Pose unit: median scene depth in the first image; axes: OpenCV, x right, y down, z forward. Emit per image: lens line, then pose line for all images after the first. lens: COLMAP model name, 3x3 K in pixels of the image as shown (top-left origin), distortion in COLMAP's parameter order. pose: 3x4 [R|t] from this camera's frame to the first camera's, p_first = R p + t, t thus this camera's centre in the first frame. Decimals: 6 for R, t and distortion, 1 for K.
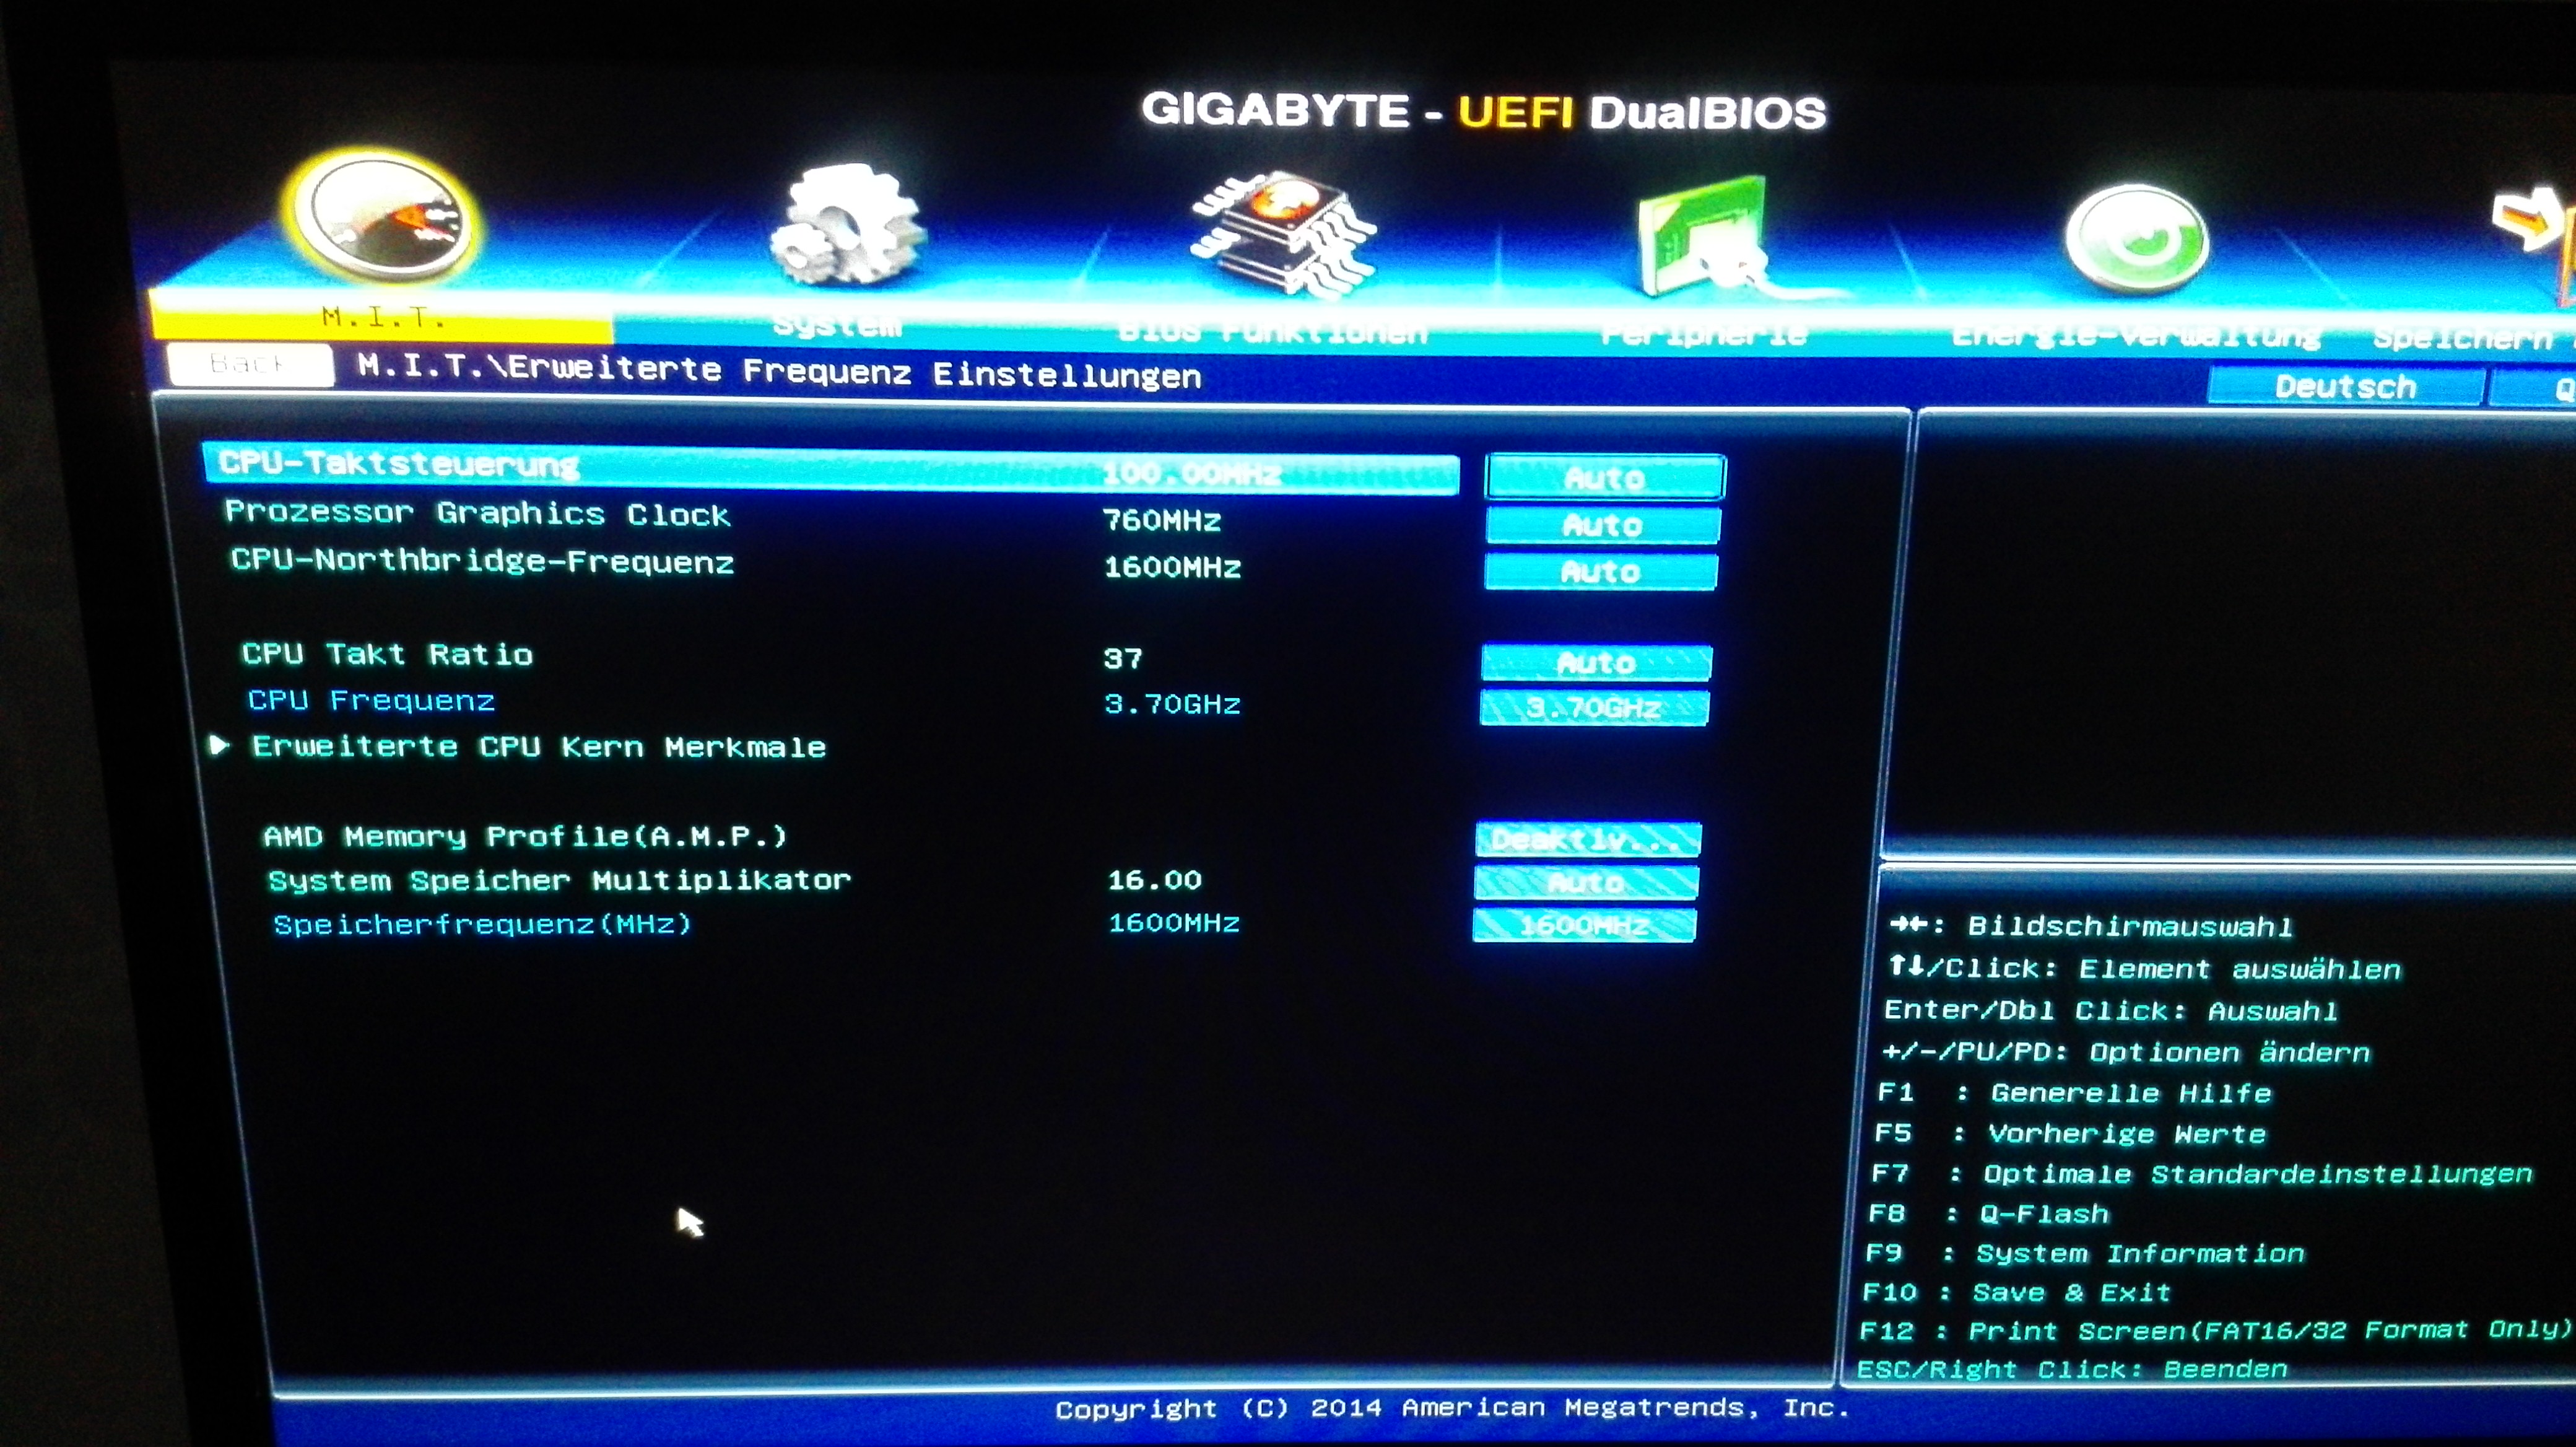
lens RADIAL K [[2204.1, 0, 1305.0], [0, 2204.1, 726.0], [0, 0, 1]] dist [0.115228, -0.239951]
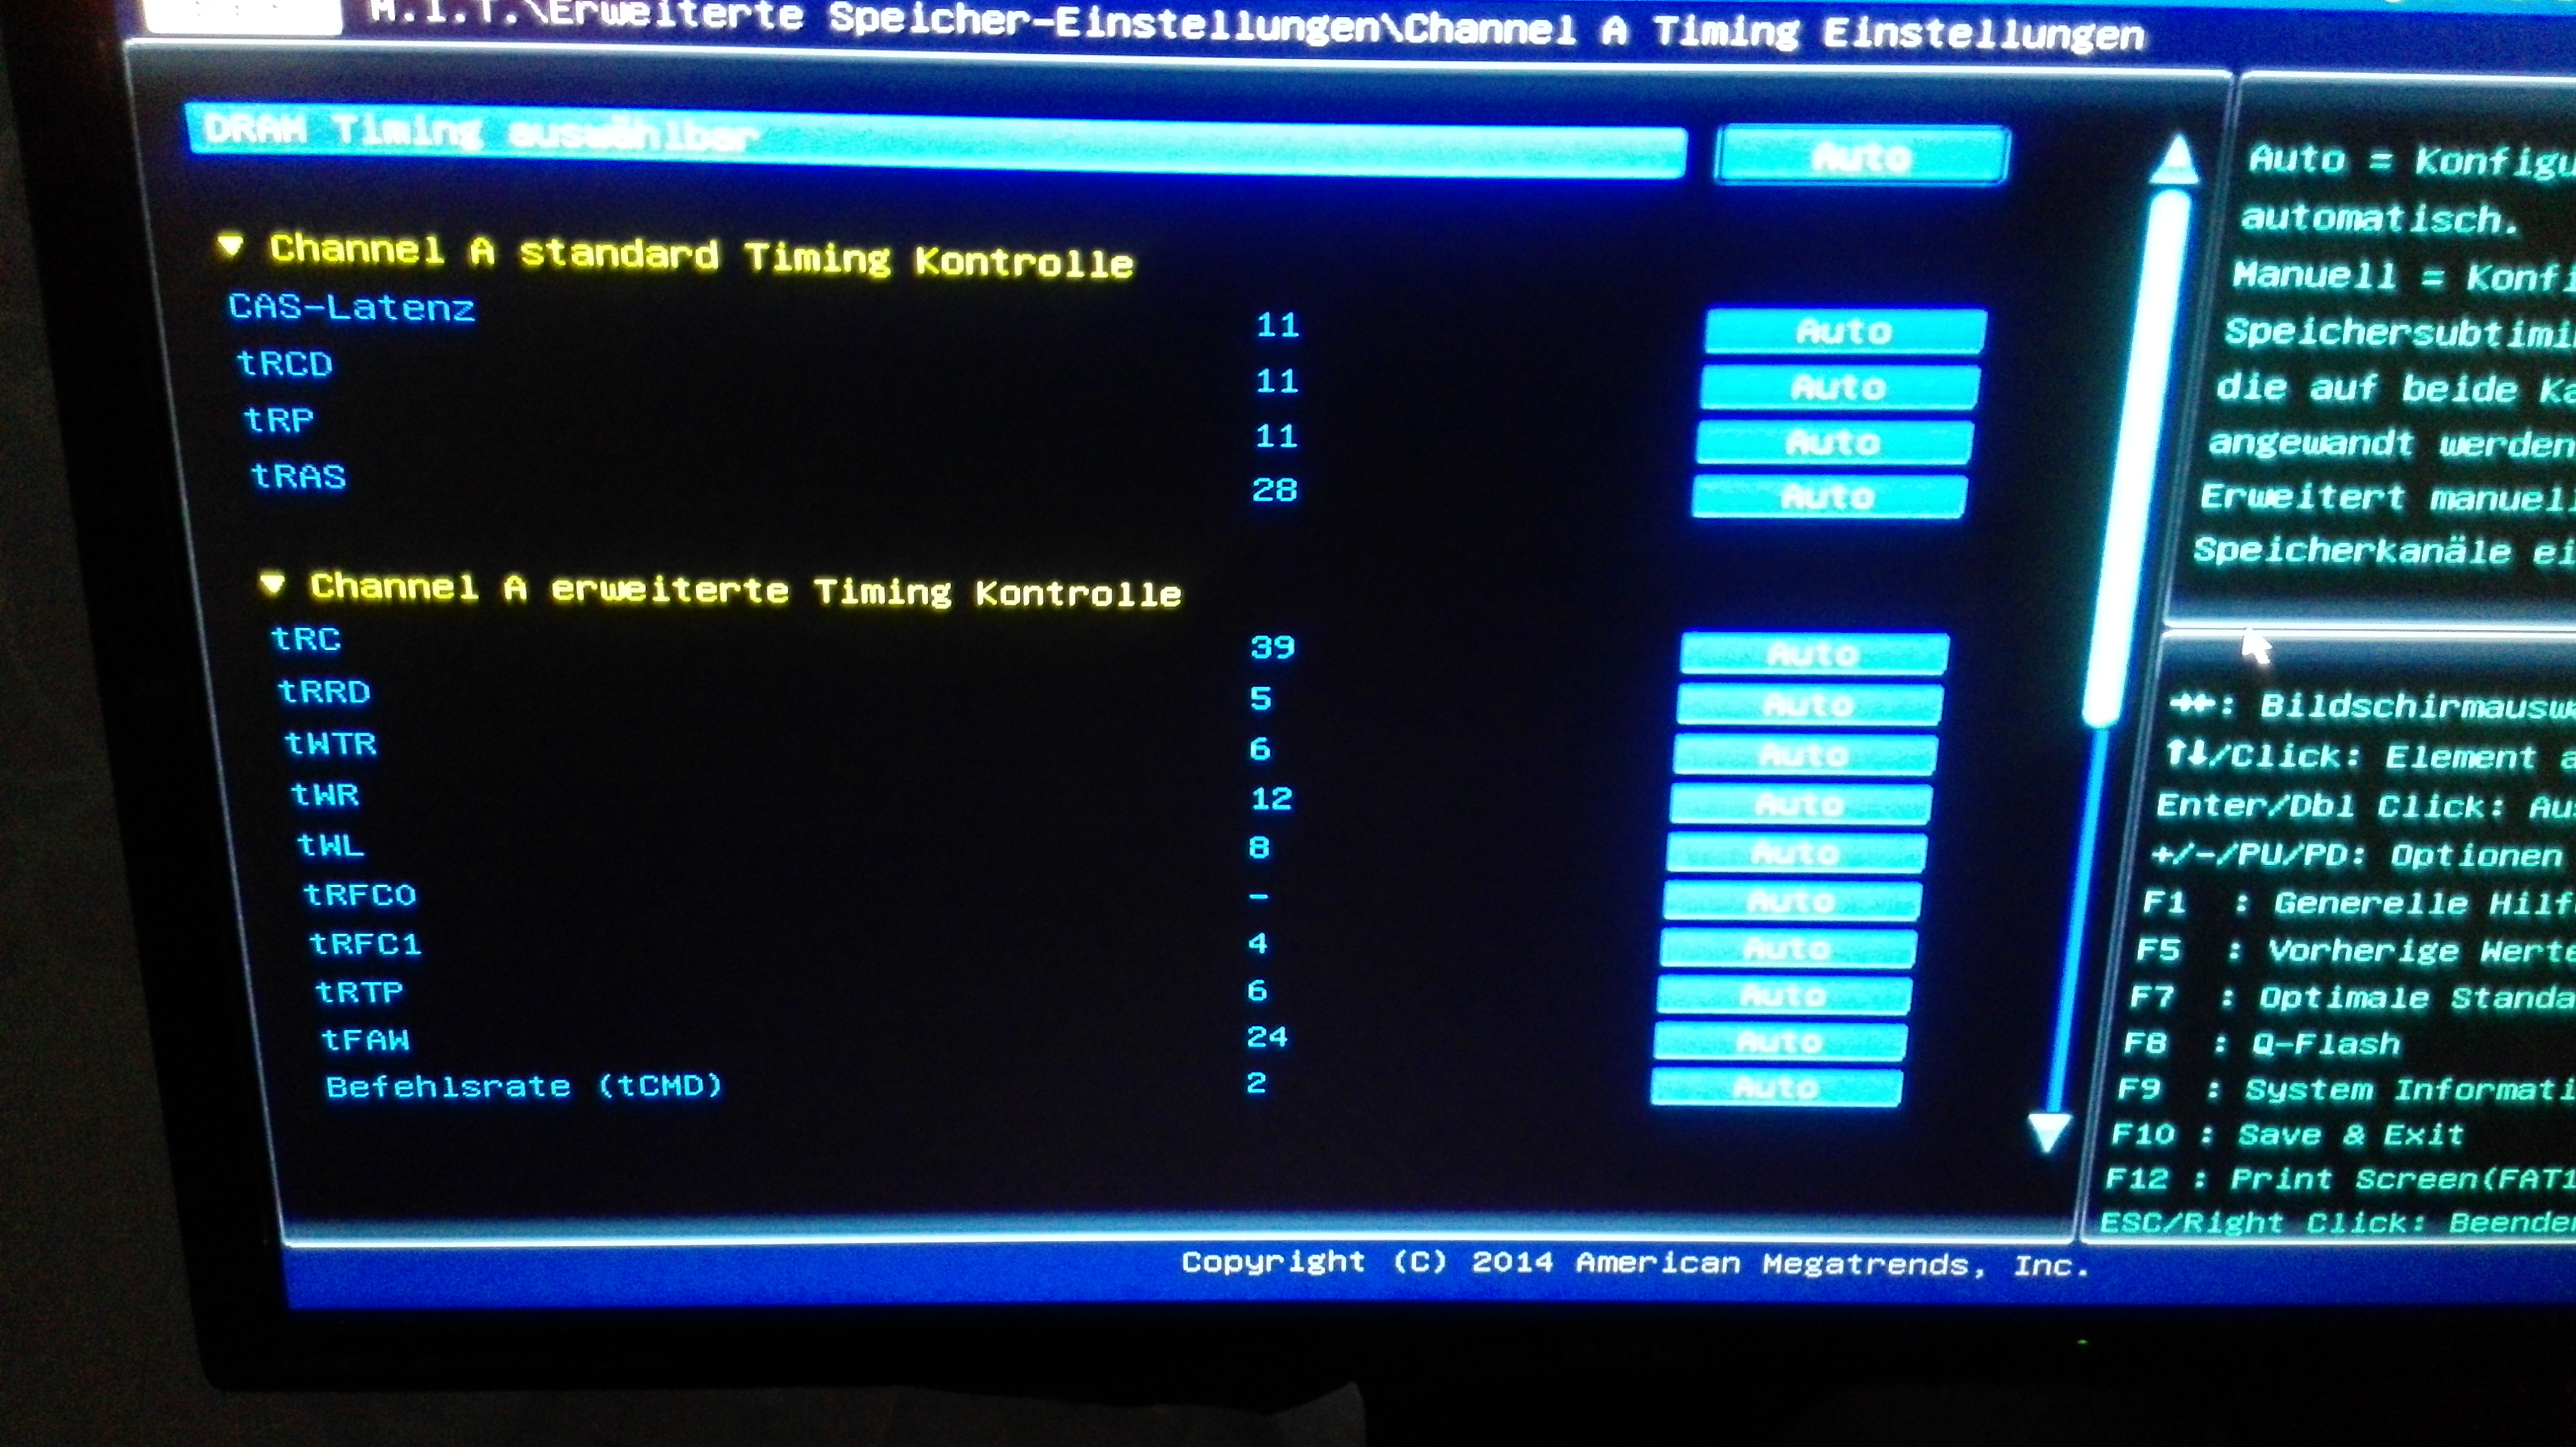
lens RADIAL K [[2204.1, 0, 1283.1], [0, 2204.1, 739.1], [0, 0, 1]] dist [0.115228, -0.239951]
pose [[0.999992, 0.003848, -0.001272, -0.072984], [-0.003787, 0.998971, 0.045196, 0.063561], [0.001444, -0.045191, 0.998977, 0.140712]]
